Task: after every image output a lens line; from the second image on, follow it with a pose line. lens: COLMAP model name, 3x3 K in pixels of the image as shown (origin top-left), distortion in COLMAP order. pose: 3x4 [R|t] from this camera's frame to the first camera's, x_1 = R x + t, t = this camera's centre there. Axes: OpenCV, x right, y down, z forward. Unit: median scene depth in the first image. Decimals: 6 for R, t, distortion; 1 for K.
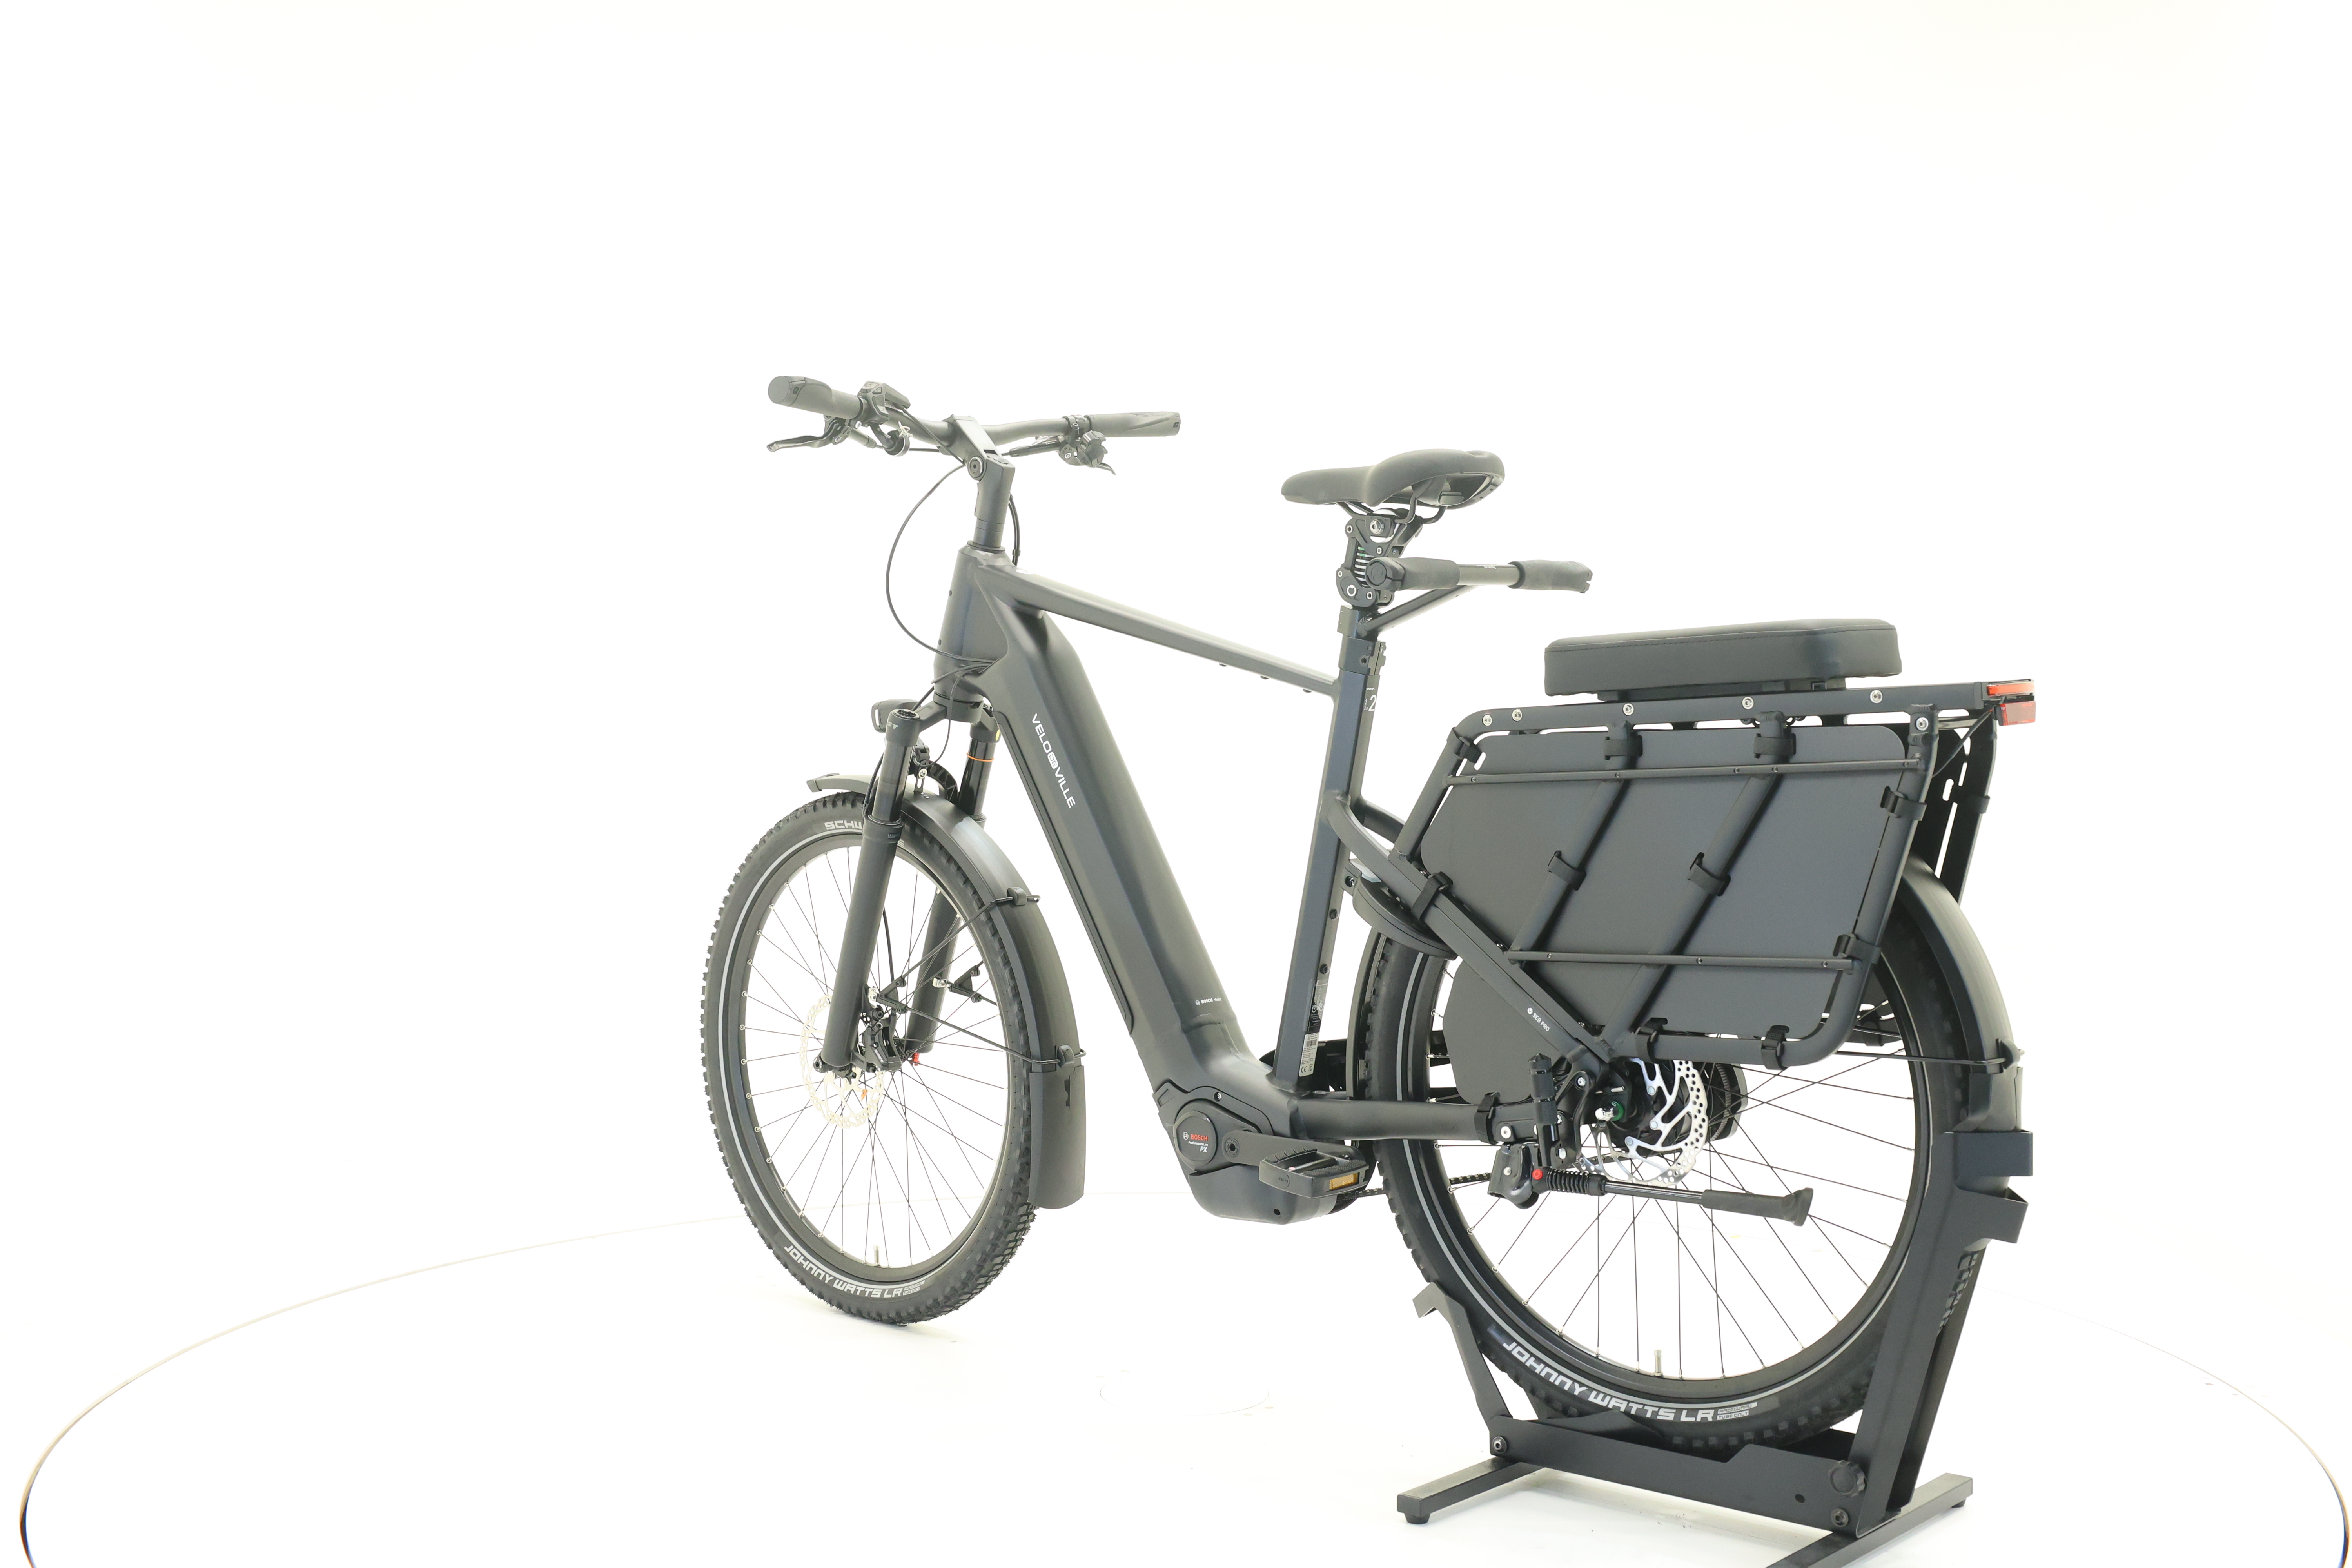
lens RADIAL K [[2508.0, 0, 1179.6], [0, 2508.0, 770.0], [0, 0, 1]] dist [-0.006854, 0.000000]
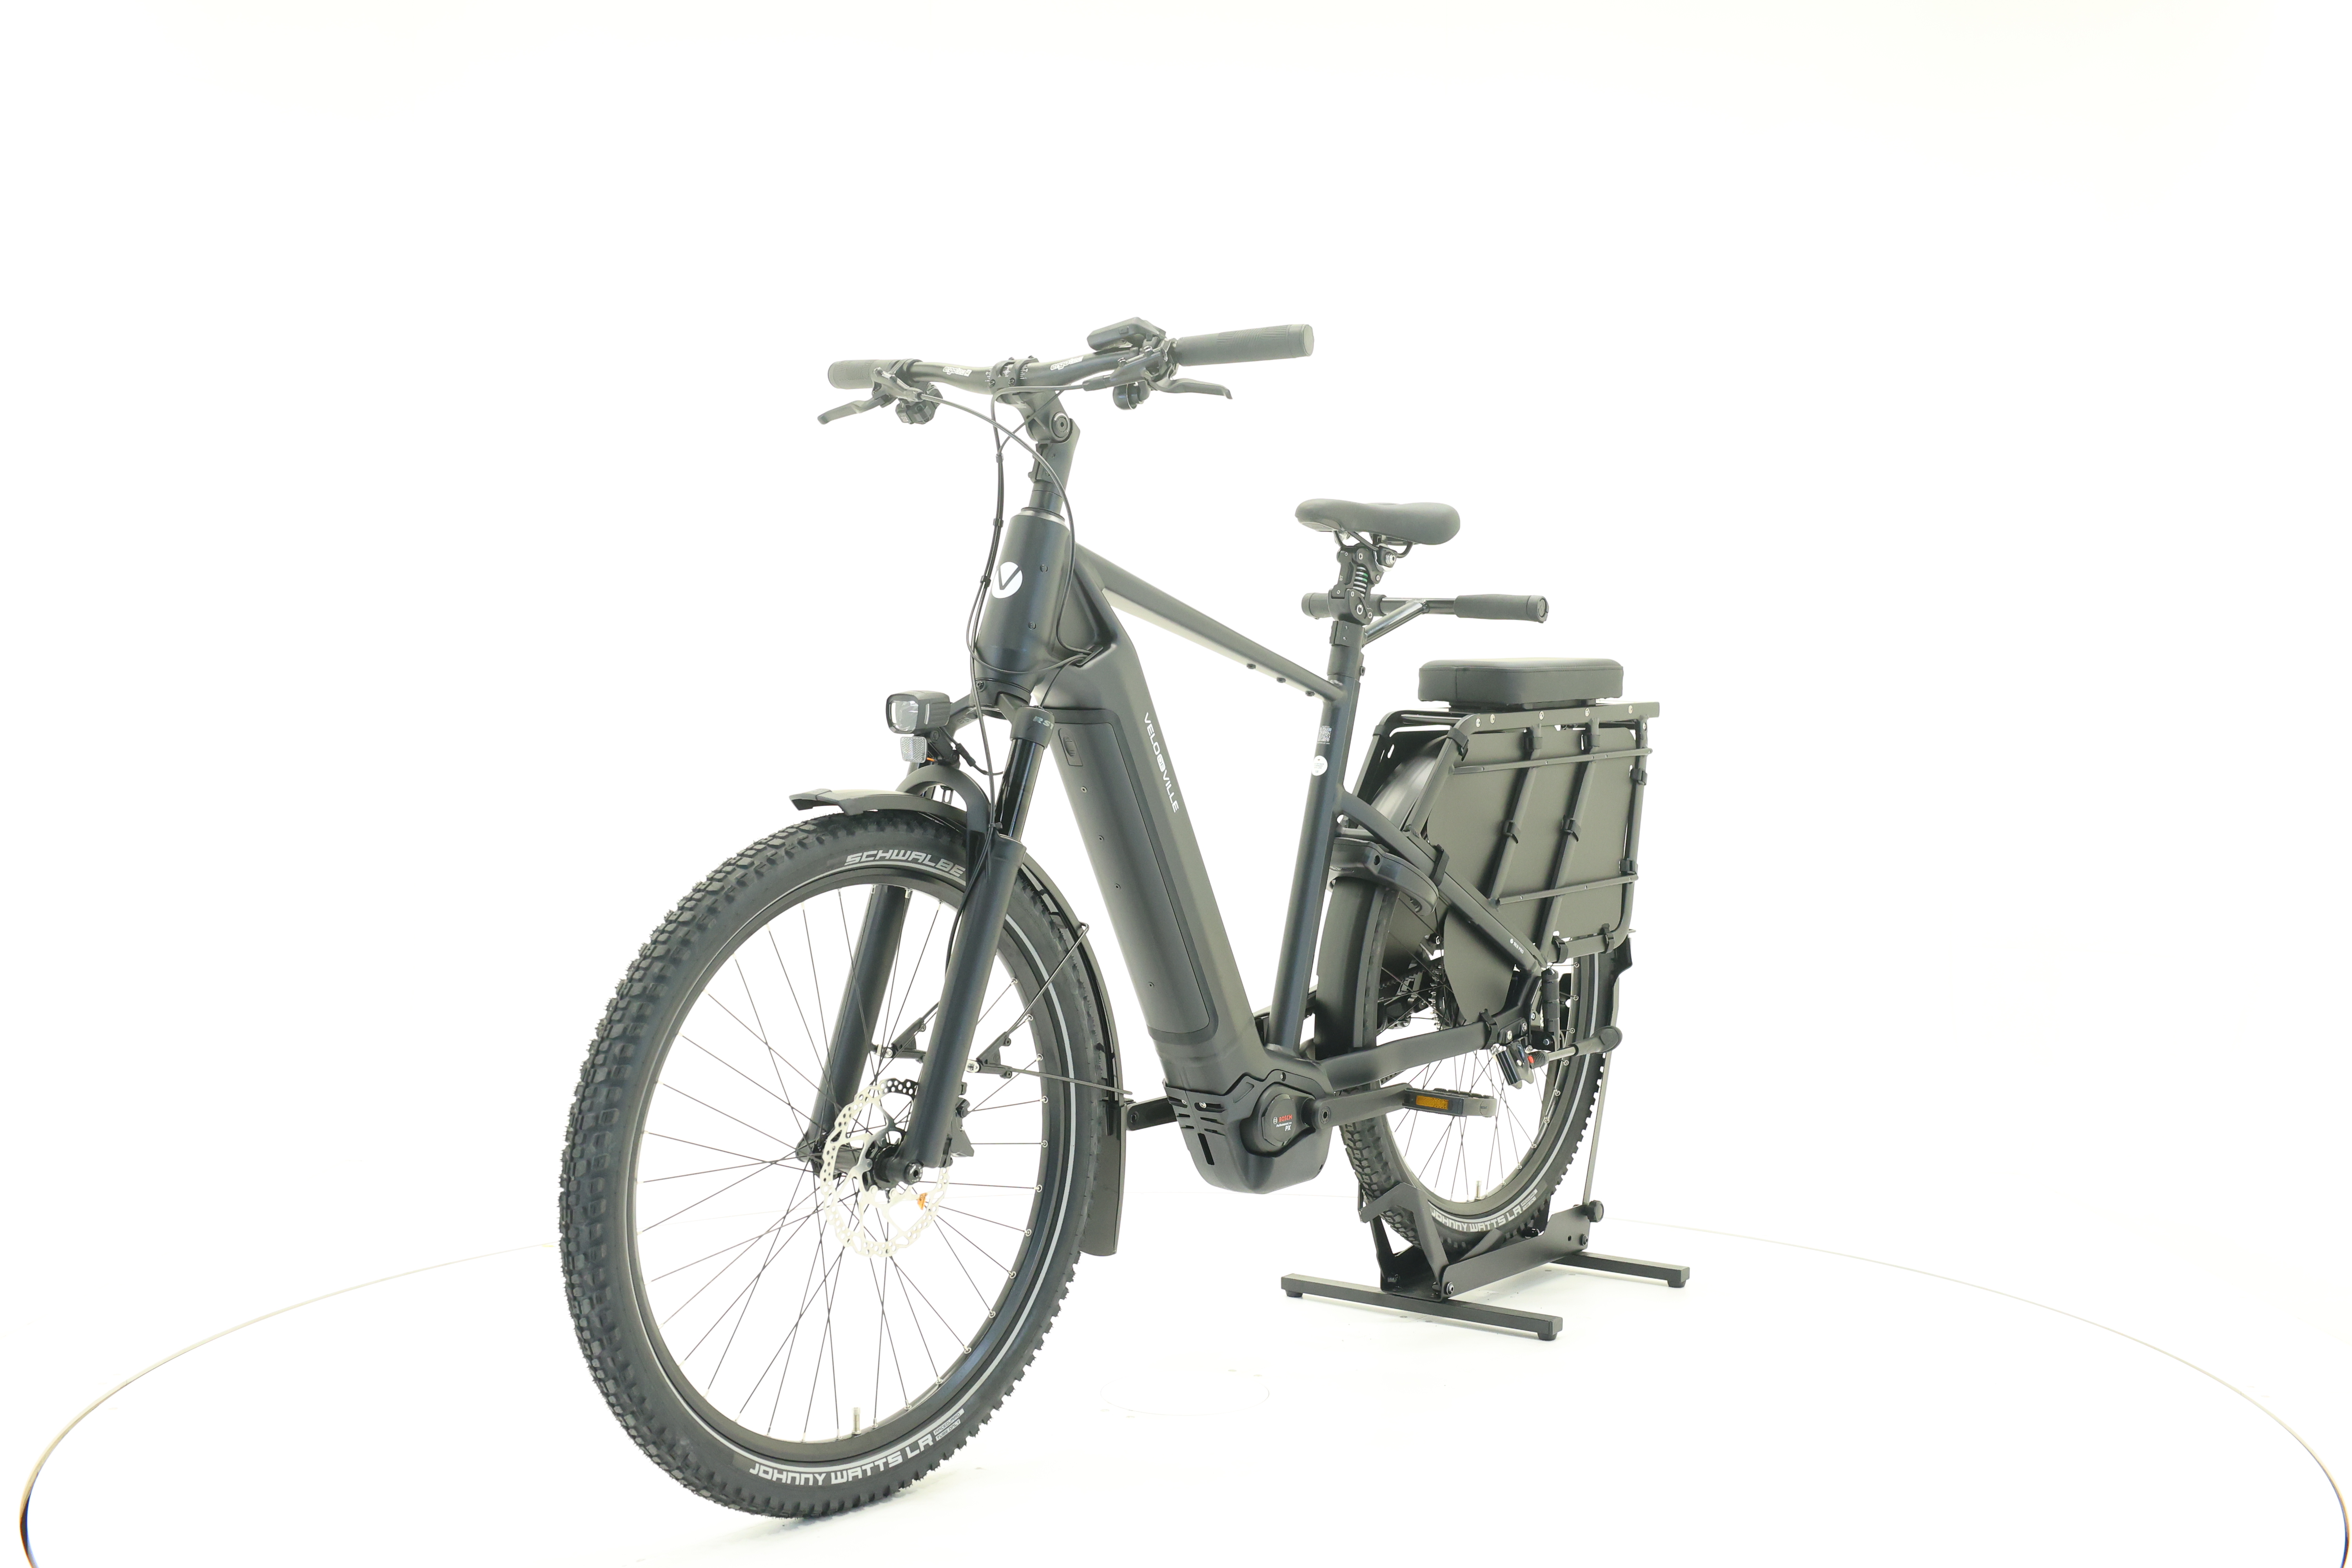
lens RADIAL K [[2508.0, 0, 1178.4], [0, 2508.0, 782.8], [0, 0, 1]] dist [-0.006854, 0.000000]
pose [[-0.072008, -0.024358, 0.997107, -1.066603], [0.011471, 0.999615, 0.025248, -0.021536], [-0.997338, 0.013256, -0.071700, 1.154959]]
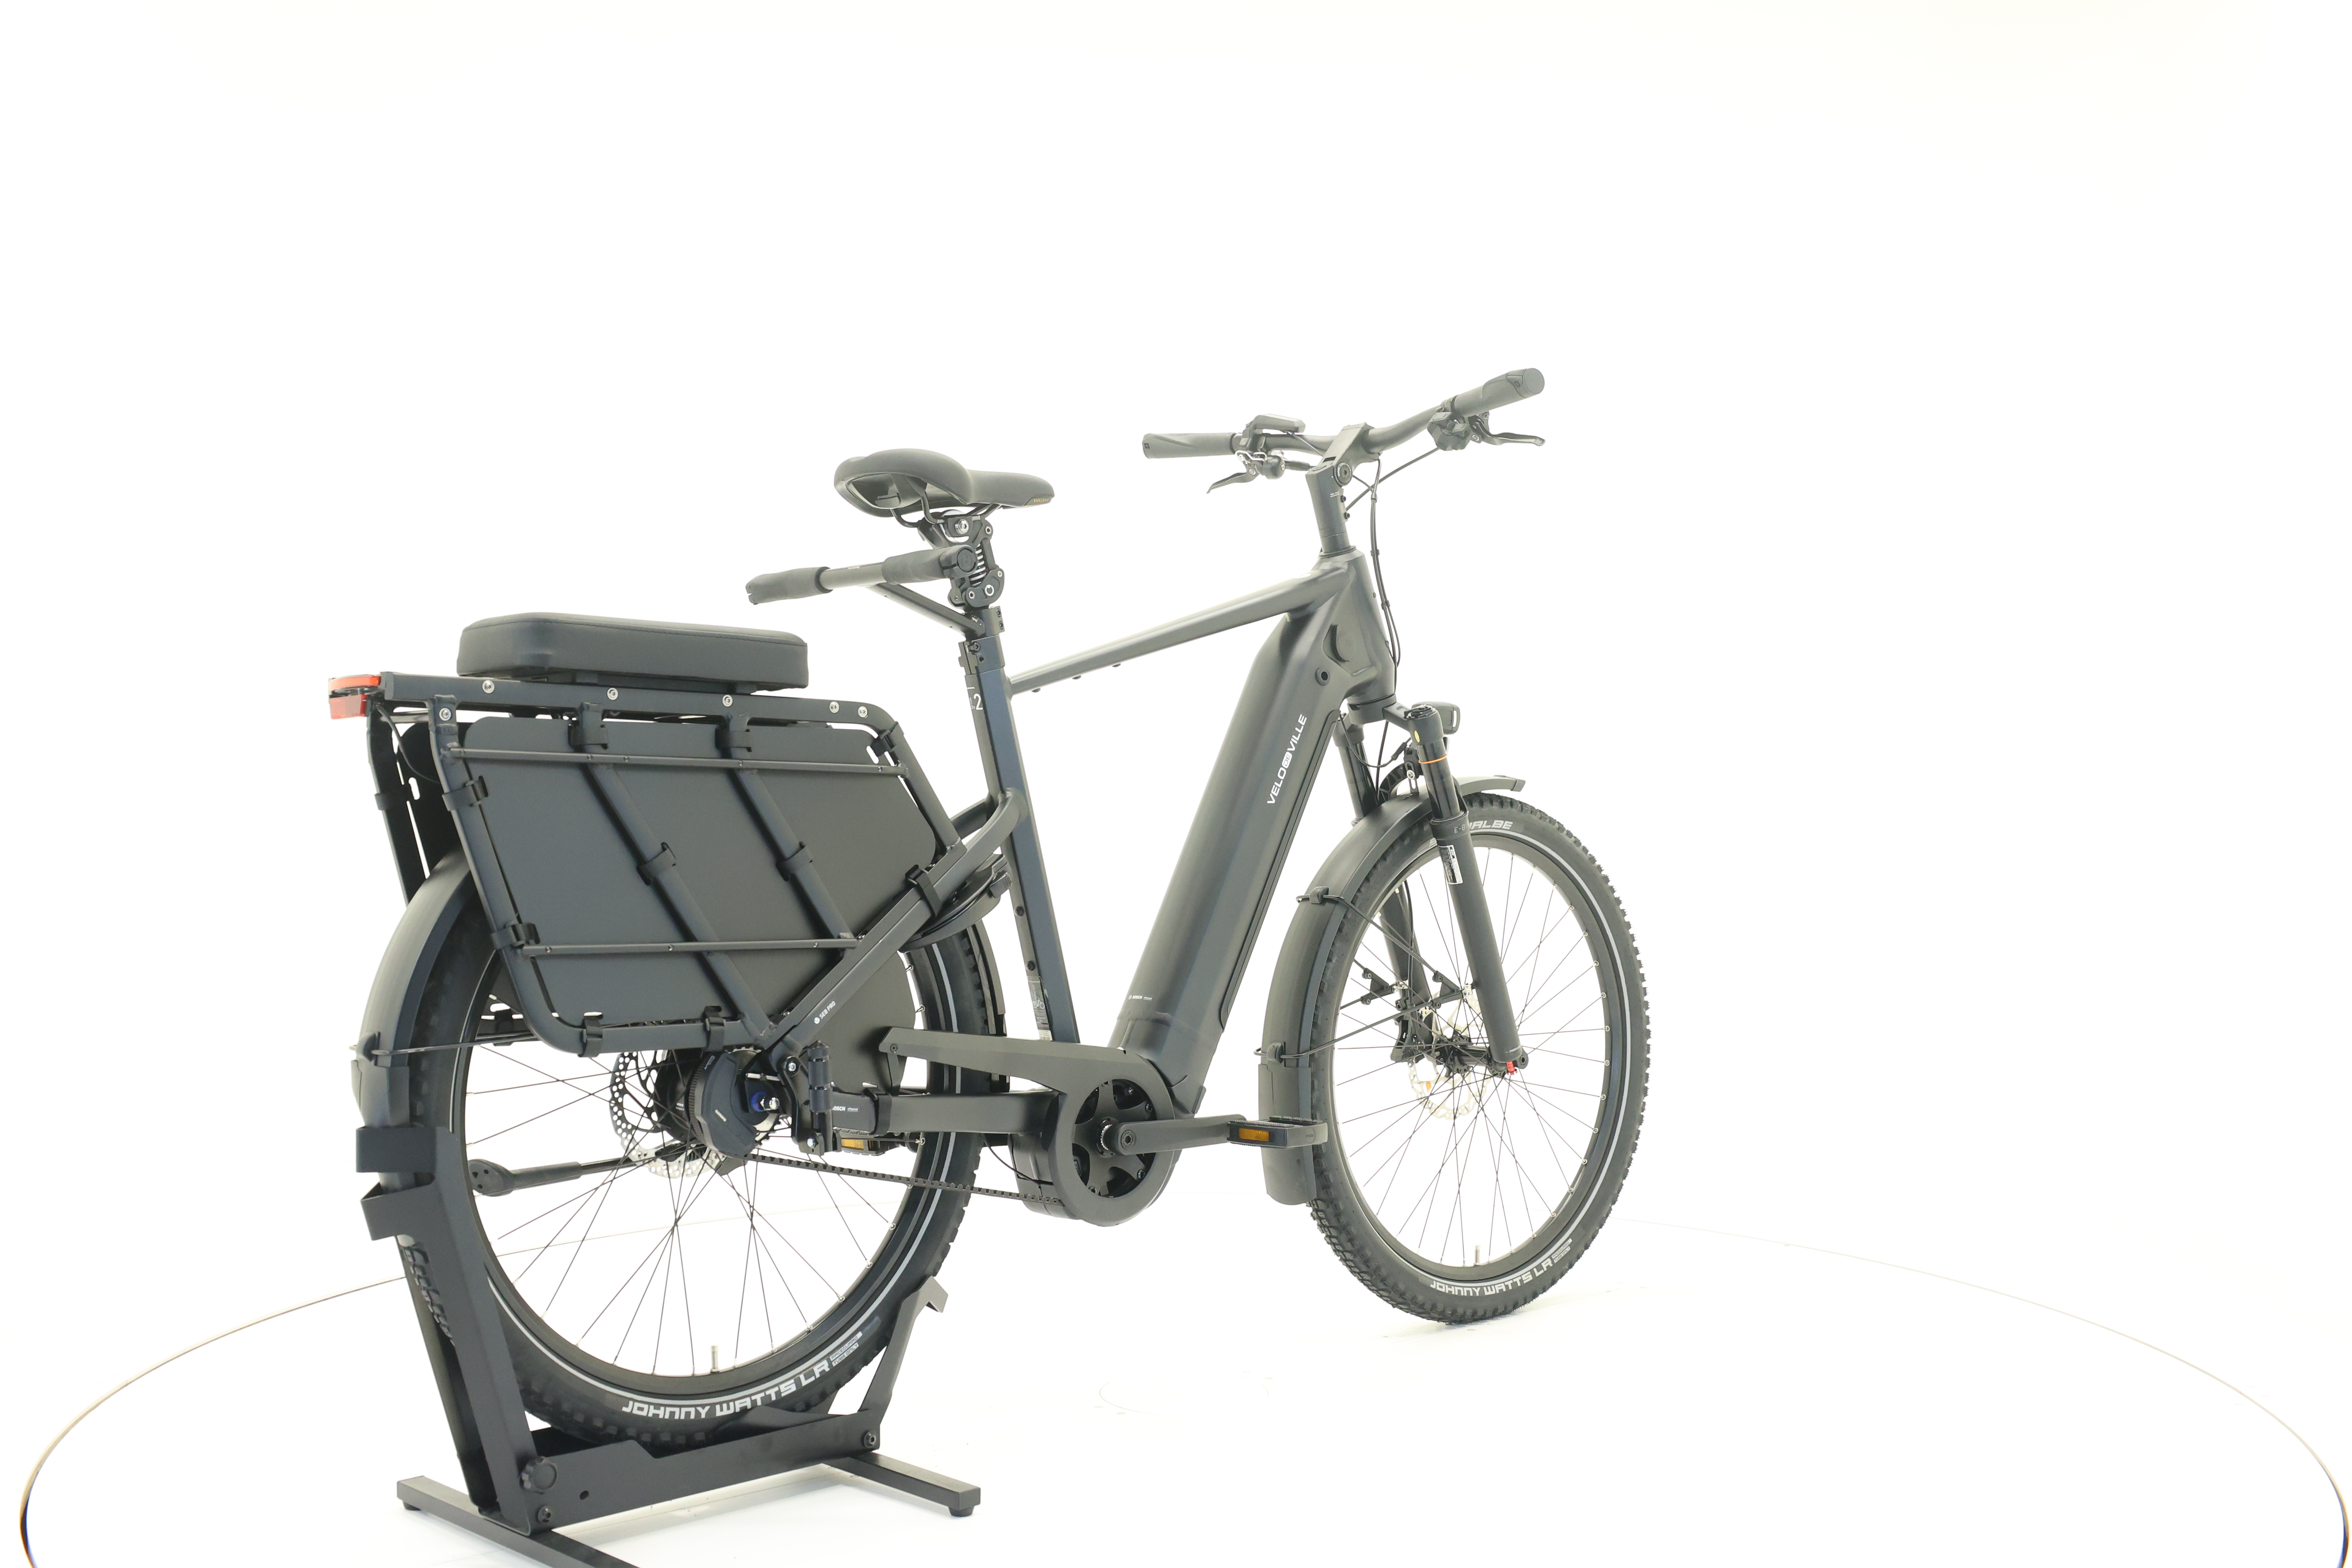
lens RADIAL K [[2508.0, 0, 1172.3], [0, 2508.0, 774.9], [0, 0, 1]] dist [-0.006854, 0.000000]
pose [[-0.074599, 0.012935, -0.997130, 1.075662], [-0.018475, 0.999726, 0.014351, -0.013199], [0.997042, 0.019492, -0.074340, 1.148104]]
